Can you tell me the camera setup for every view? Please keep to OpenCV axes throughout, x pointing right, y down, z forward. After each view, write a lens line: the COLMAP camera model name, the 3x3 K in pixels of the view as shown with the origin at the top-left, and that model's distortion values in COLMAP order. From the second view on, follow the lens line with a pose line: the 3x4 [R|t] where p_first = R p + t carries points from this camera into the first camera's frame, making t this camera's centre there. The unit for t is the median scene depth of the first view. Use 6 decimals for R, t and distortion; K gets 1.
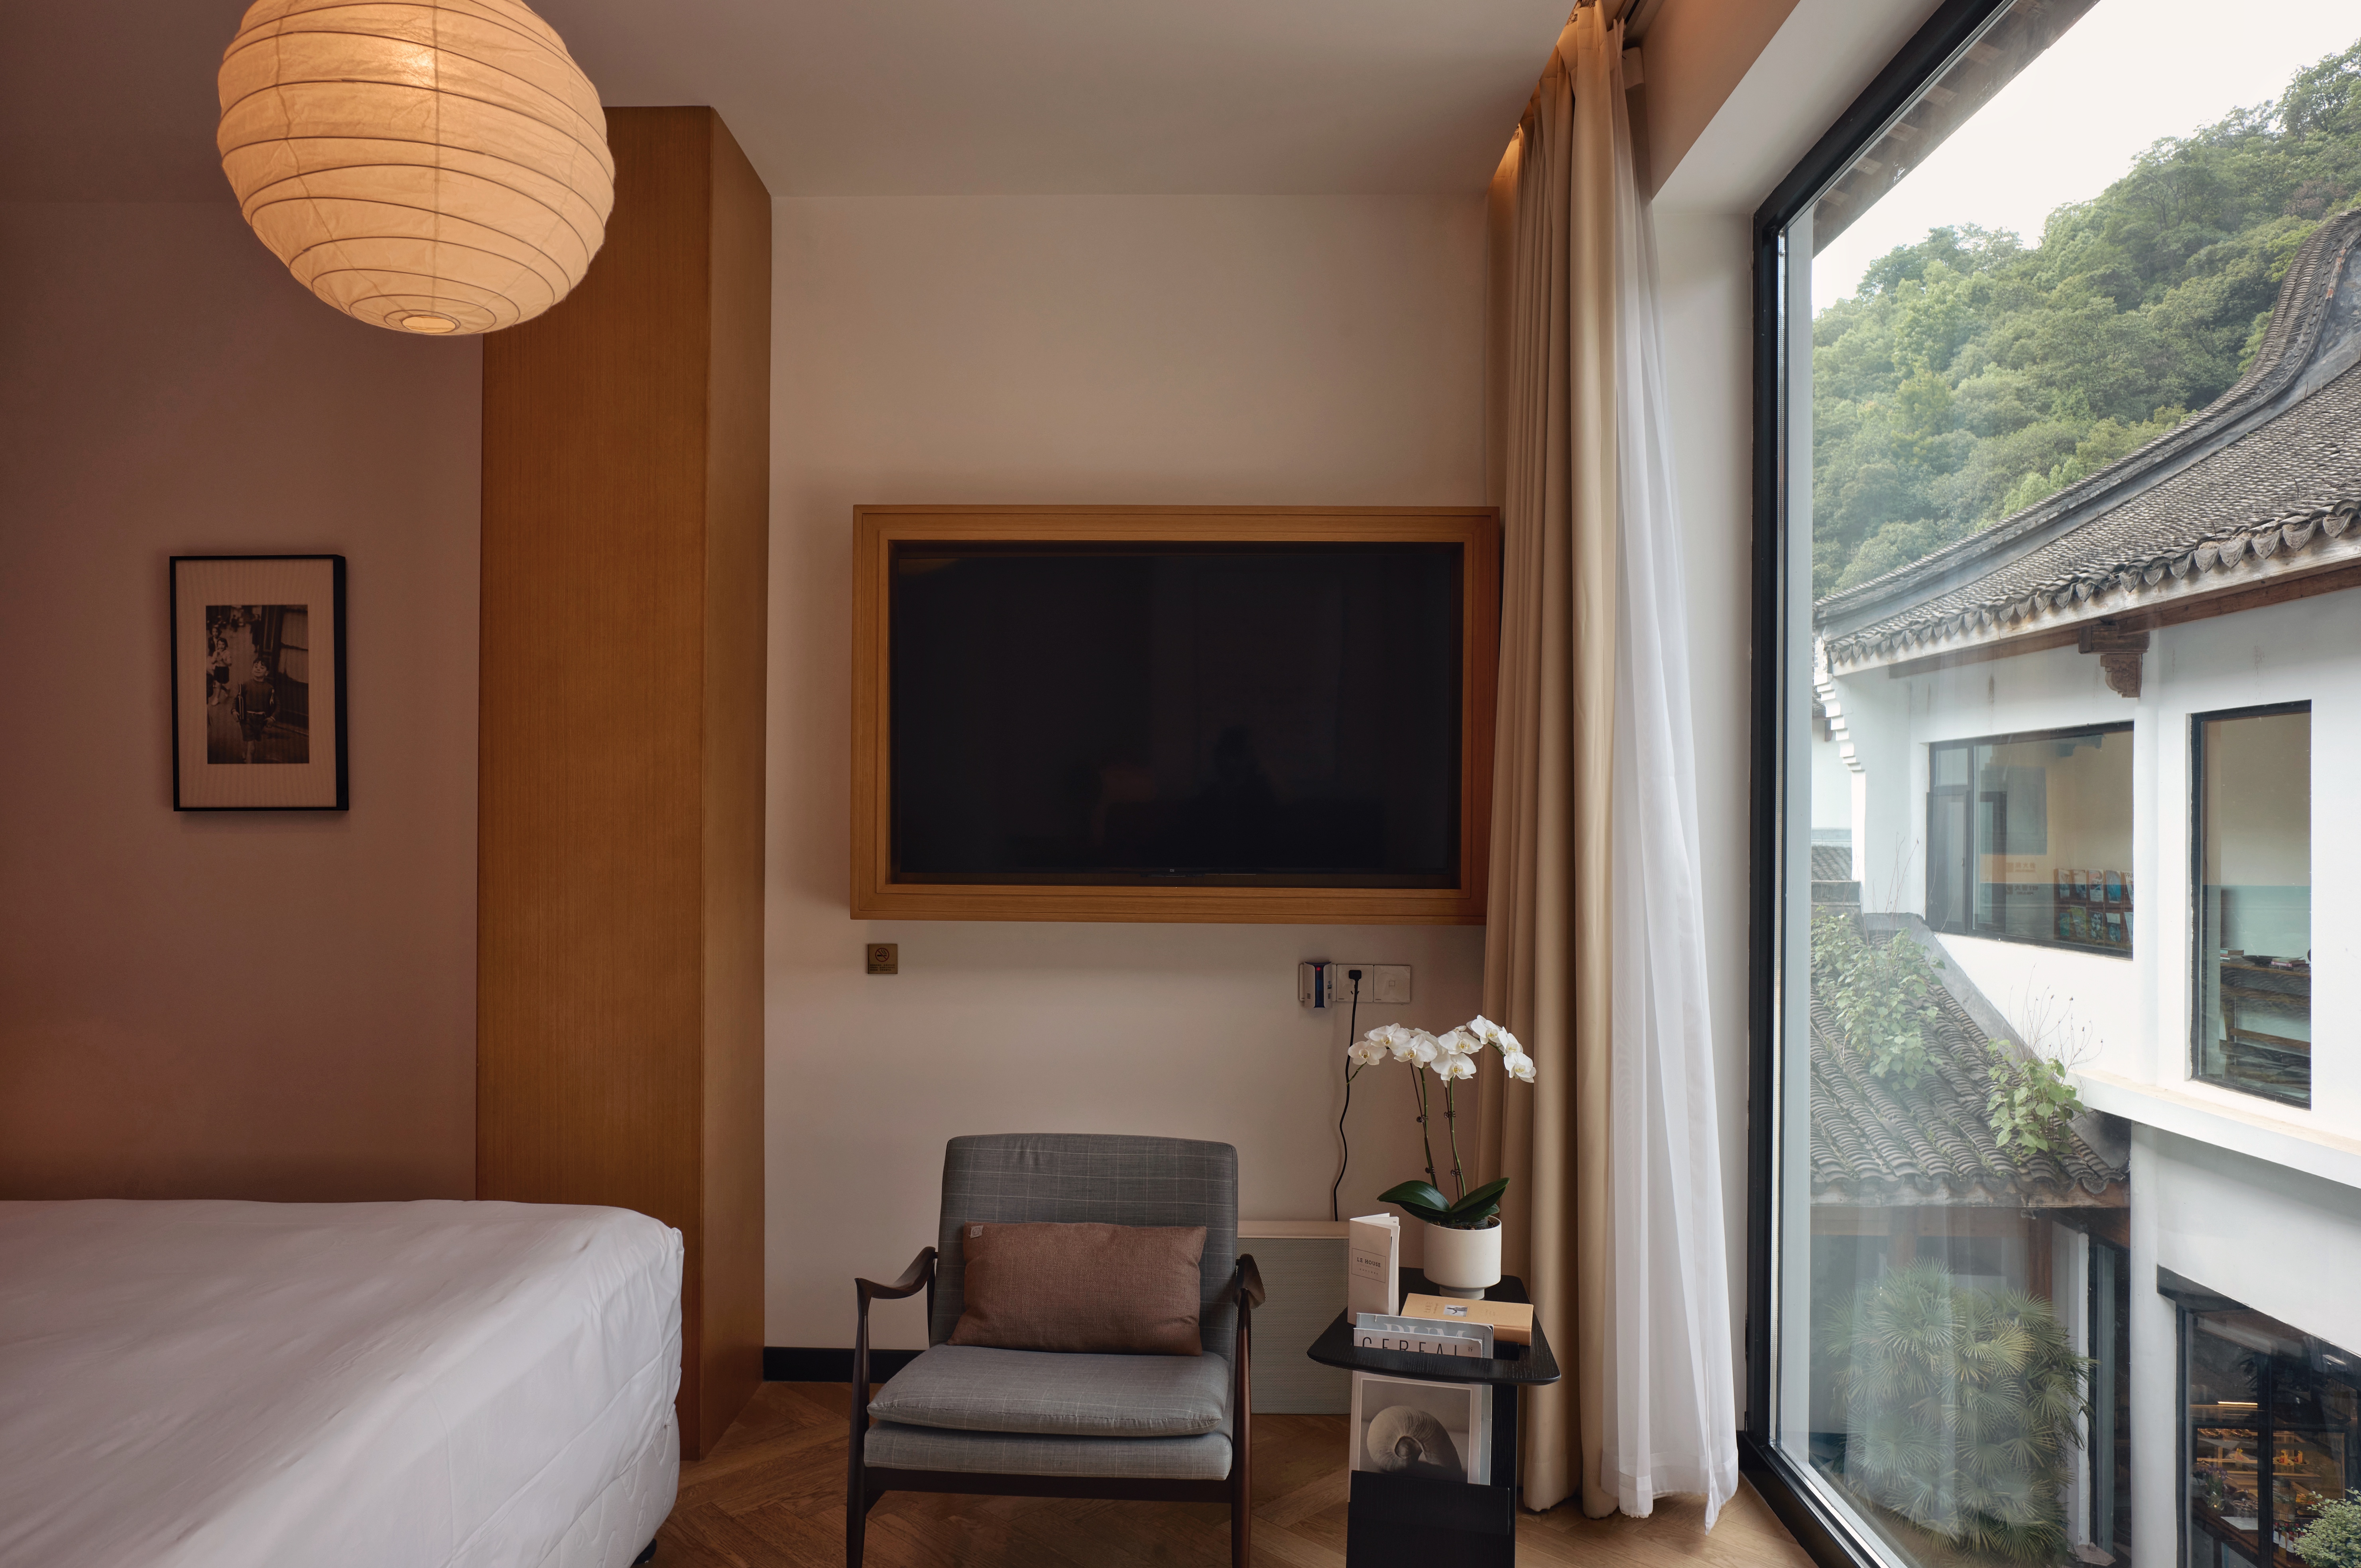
lens RADIAL K [[1469.4, 0, 1163.6], [0, 1469.4, 852.8], [0, 0, 1]] dist [0.003622, 0.000345]
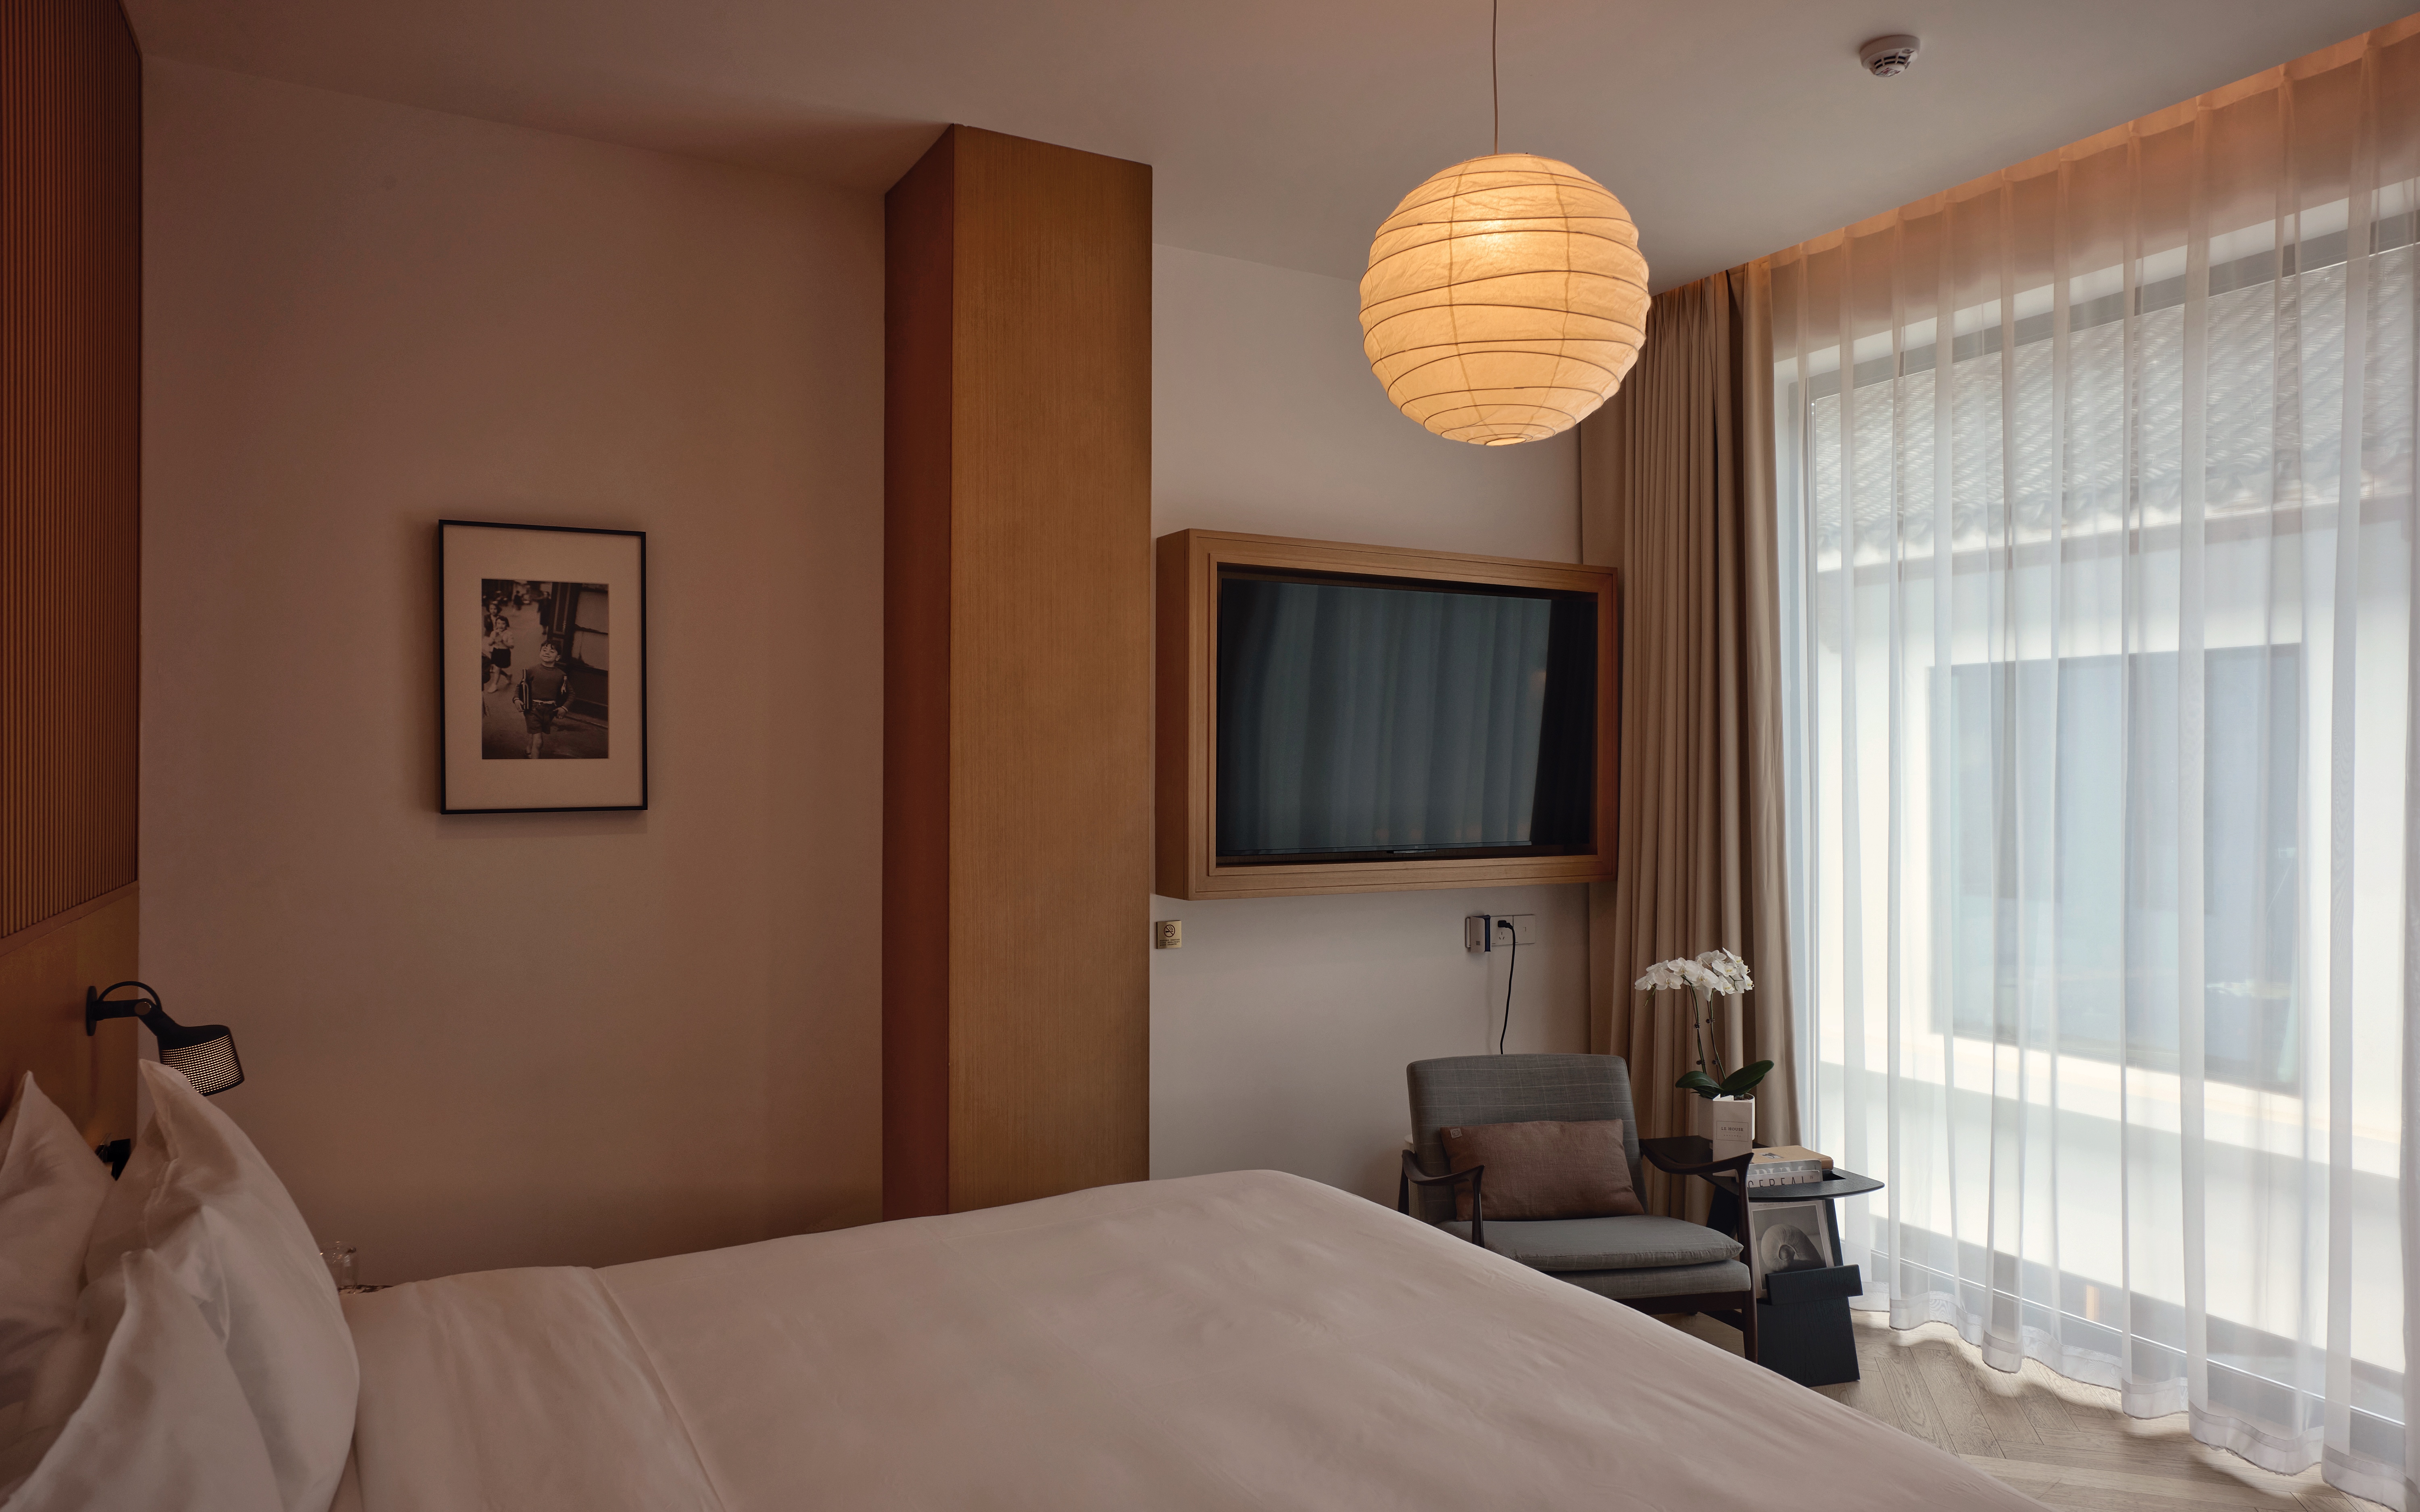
lens RADIAL K [[1501.6, 0, 1208.8], [0, 1501.6, 752.3], [0, 0, 1]] dist [-0.002559, 0.004388]
pose [[0.856331, -0.001134, 0.516427, -0.741503], [0.010629, 0.999824, -0.015429, -0.046754], [-0.516318, 0.018701, 0.856193, 0.018126]]
